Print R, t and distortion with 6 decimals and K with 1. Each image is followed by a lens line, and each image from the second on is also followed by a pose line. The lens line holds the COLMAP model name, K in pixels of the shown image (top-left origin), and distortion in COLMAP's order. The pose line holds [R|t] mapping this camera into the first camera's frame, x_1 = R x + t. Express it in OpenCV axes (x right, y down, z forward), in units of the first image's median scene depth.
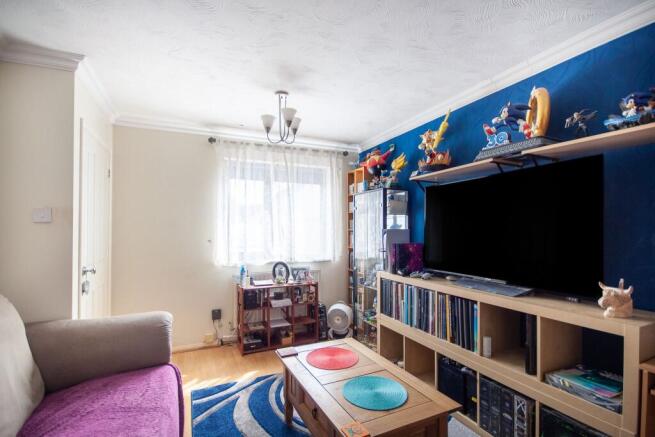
lens RADIAL K [[305.4, 0, 327.5], [0, 305.4, 218.5], [0, 0, 1]] dist [-0.000064, -0.000224]
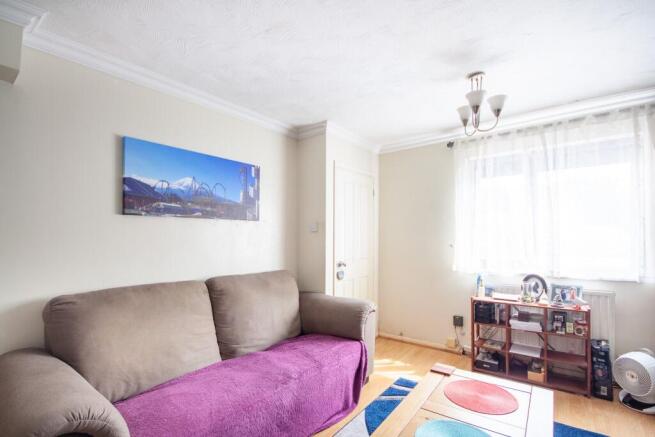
lens RADIAL K [[312.1, 0, 325.3], [0, 312.1, 225.6], [0, 0, 1]] dist [-0.000475, -0.000796]
pose [[0.459211, -0.034487, -0.887657, 0.341443], [0.043593, 0.998917, -0.016258, 0.005789], [0.887257, -0.031230, 0.460217, 0.170347]]
